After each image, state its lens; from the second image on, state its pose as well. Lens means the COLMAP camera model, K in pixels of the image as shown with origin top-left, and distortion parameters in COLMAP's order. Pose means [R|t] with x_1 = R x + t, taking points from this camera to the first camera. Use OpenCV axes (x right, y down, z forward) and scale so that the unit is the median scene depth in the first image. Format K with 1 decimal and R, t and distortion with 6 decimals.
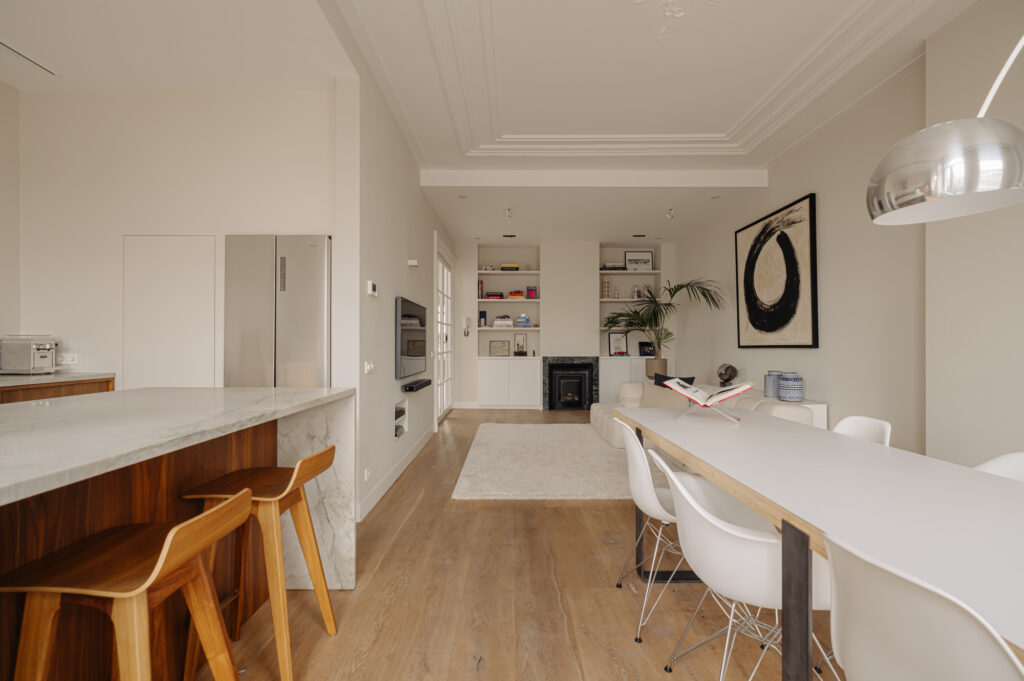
lens RADIAL K [[476.0, 0, 511.9], [0, 476.0, 339.1], [0, 0, 1]] dist [0.001034, -0.000027]
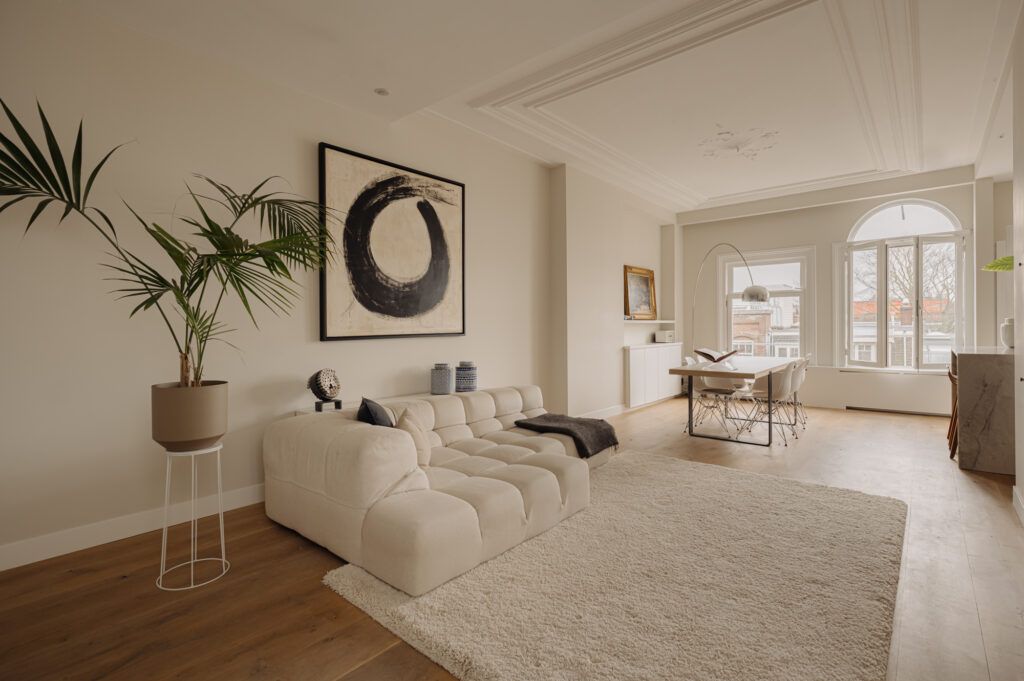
lens RADIAL K [[476.0, 0, 512.2], [0, 476.0, 334.3], [0, 0, 1]] dist [0.001034, -0.000027]
pose [[-0.762794, -0.011019, 0.646547, -0.107273], [-0.002756, 0.999901, 0.013790, 0.001989], [-0.646635, 0.008737, -0.762749, 1.569606]]
